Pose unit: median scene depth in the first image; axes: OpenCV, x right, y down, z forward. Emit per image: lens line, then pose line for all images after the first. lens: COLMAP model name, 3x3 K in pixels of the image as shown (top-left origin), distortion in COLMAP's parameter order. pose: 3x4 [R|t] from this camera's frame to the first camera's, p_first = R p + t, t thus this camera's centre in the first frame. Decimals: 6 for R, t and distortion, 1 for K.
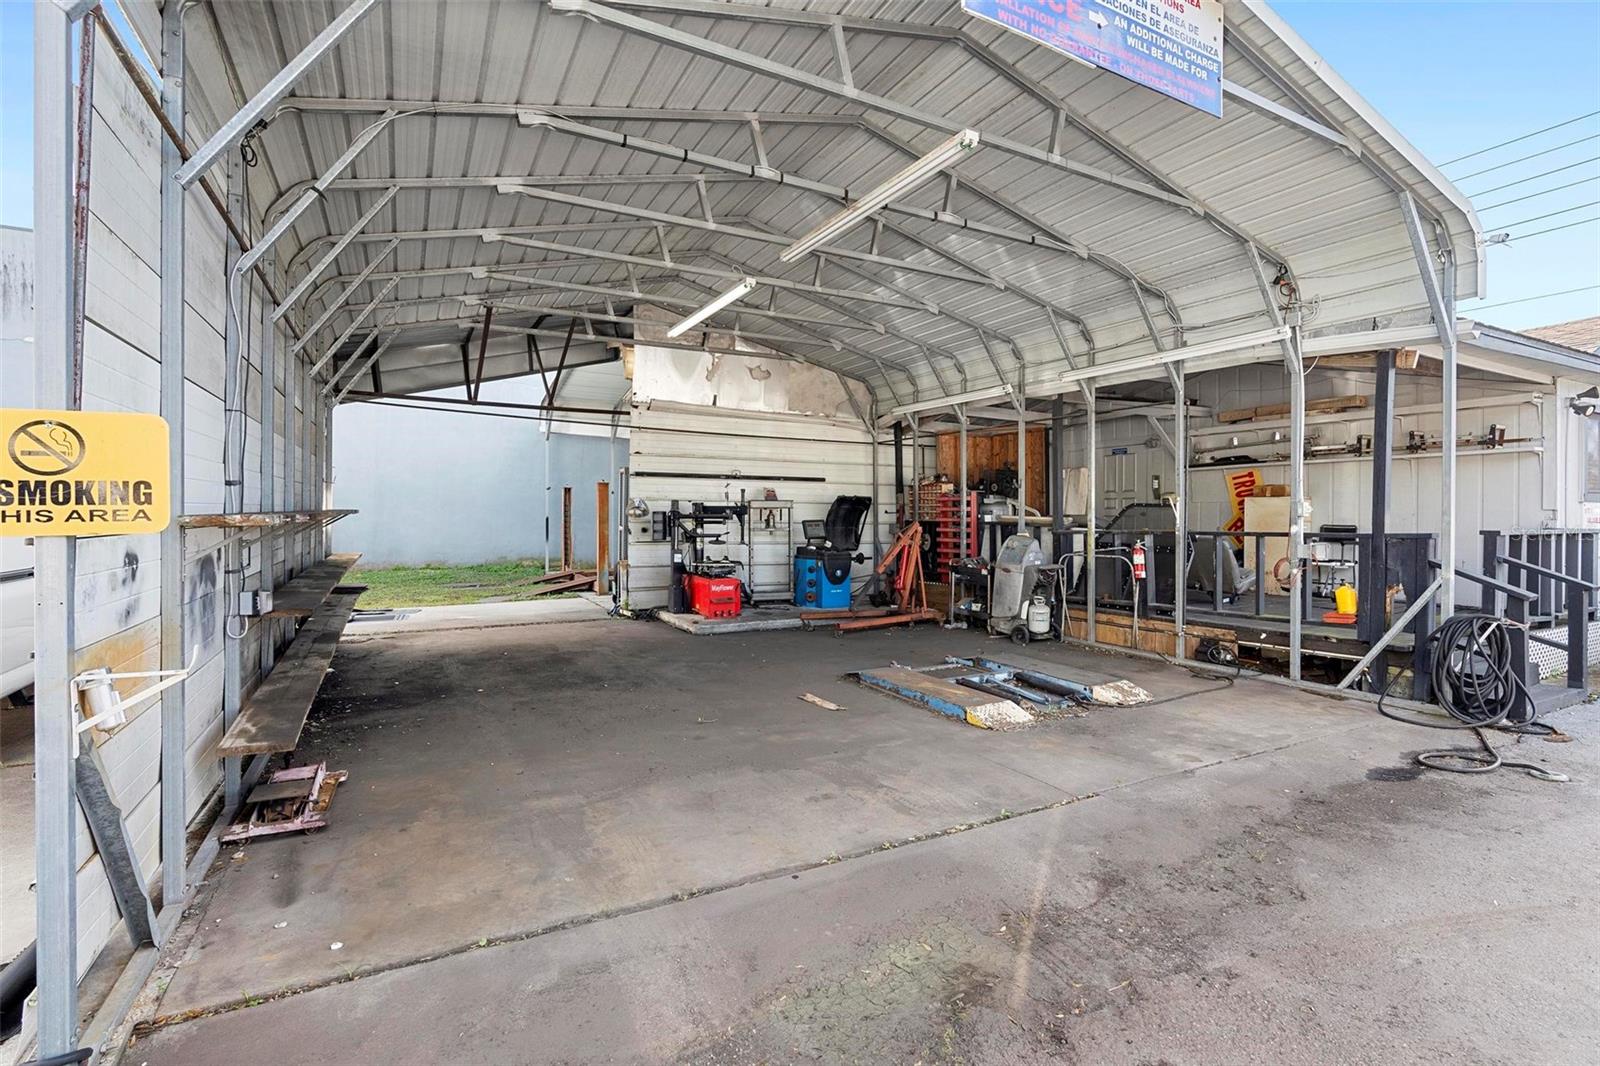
lens RADIAL K [[730.0, 0, 798.5], [0, 730.0, 520.1], [0, 0, 1]] dist [-0.008592, 0.000518]
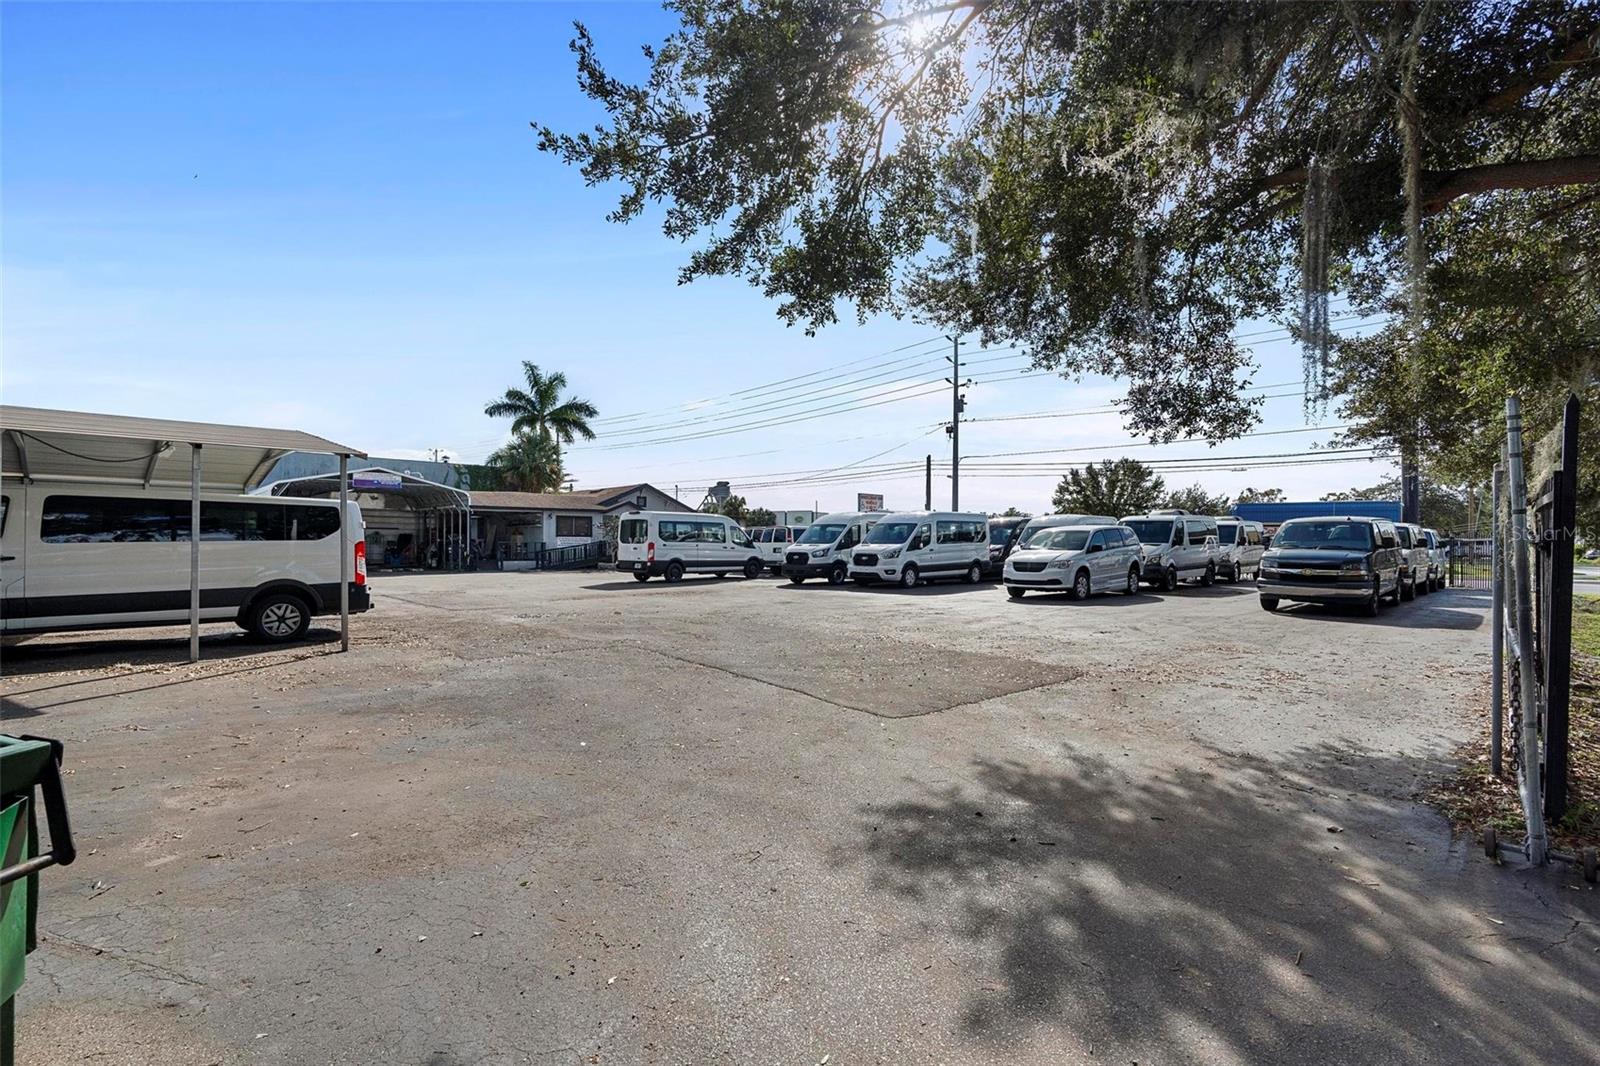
lens RADIAL K [[730.0, 0, 802.7], [0, 730.0, 538.3], [0, 0, 1]] dist [-0.008592, 0.000518]
pose [[0.963439, 0.003164, 0.267908, 1.045787], [0.000979, 0.999882, -0.015332, 0.047068], [-0.267925, 0.015034, 0.963322, -3.044478]]
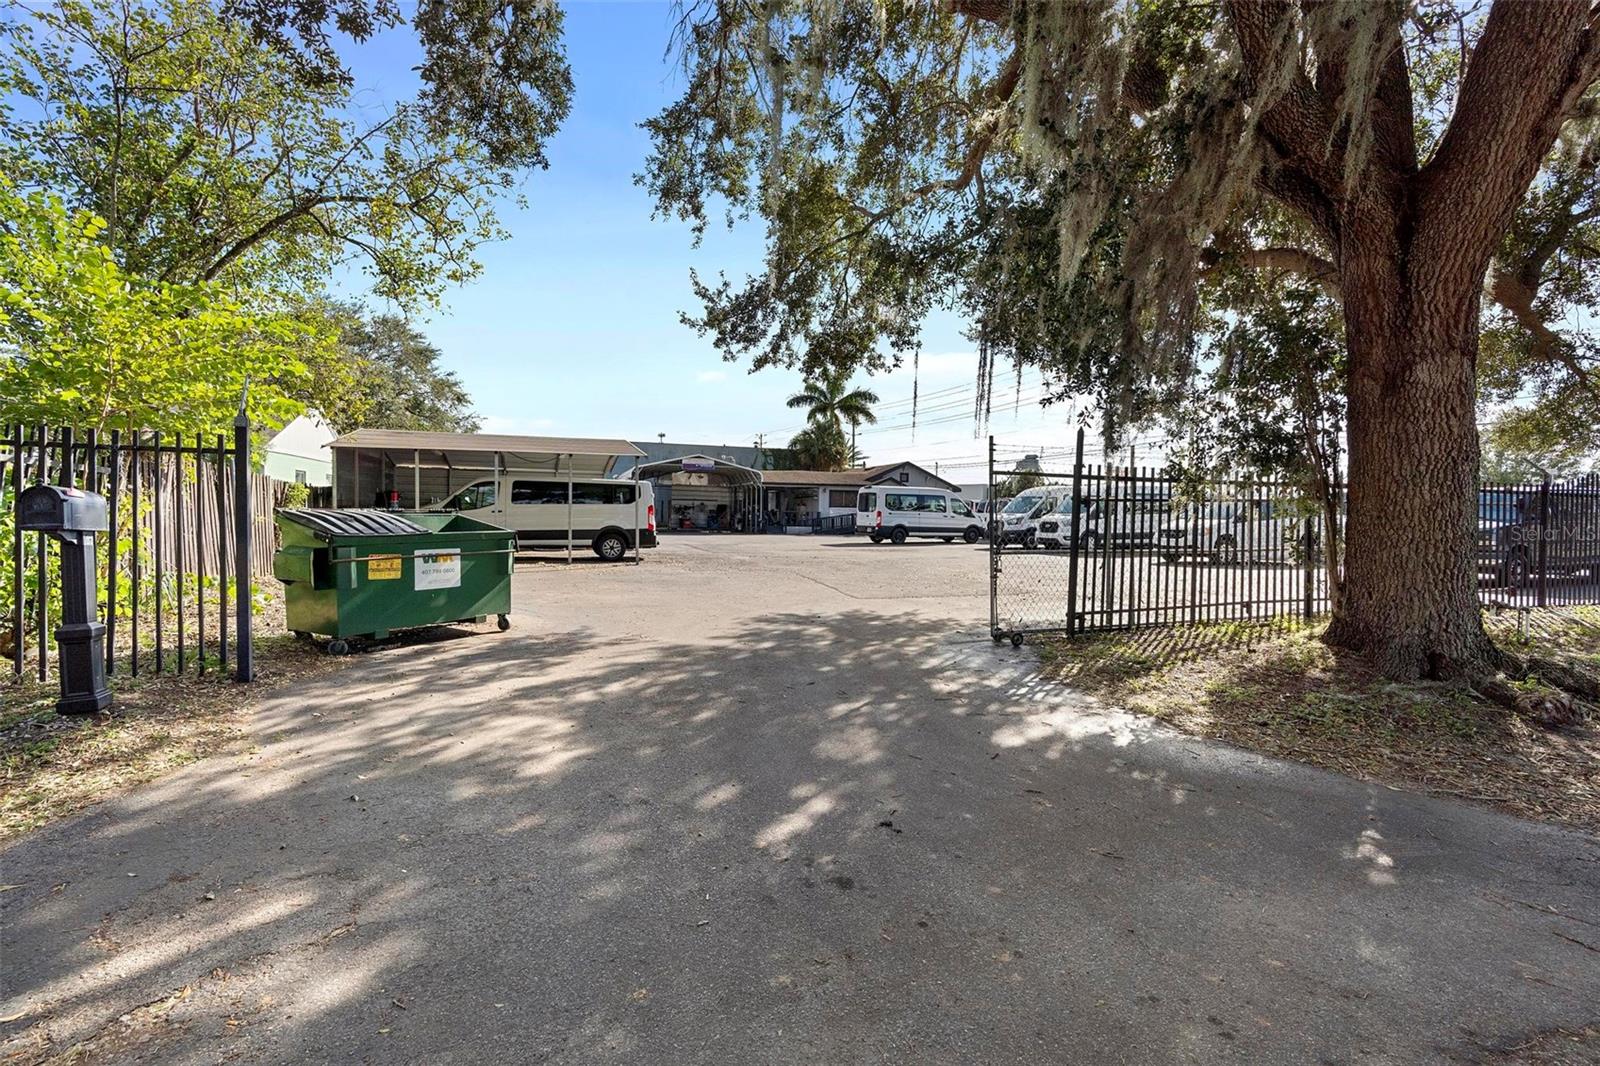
lens RADIAL K [[730.0, 0, 802.5], [0, 730.0, 528.7], [0, 0, 1]] dist [-0.008592, 0.000518]
pose [[0.987512, 0.014854, -0.156840, 1.371783], [-0.013505, 0.999862, 0.009657, 0.070876], [0.156961, -0.007419, 0.987577, -3.593789]]
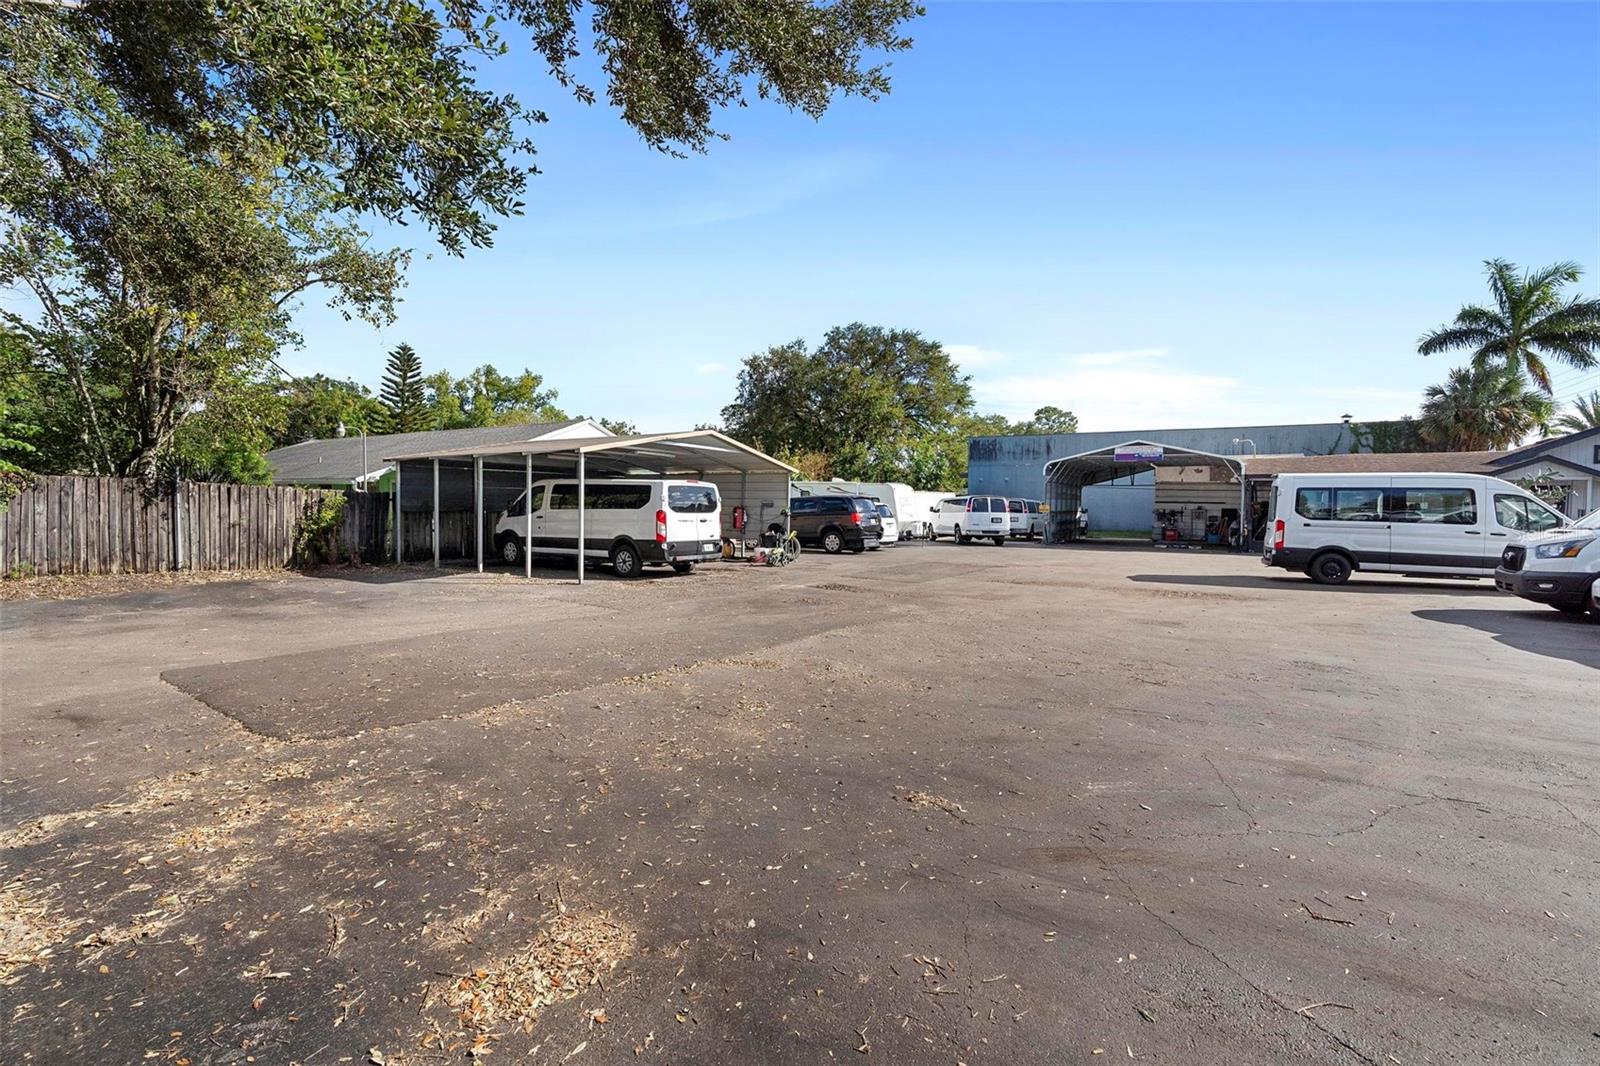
lens RADIAL K [[730.0, 0, 795.1], [0, 730.0, 538.4], [0, 0, 1]] dist [-0.008592, 0.000518]
pose [[0.471577, 0.042527, -0.880799, 2.127636], [-0.024141, 0.999085, 0.035313, 0.032156], [0.881494, 0.004611, 0.472172, -2.290622]]
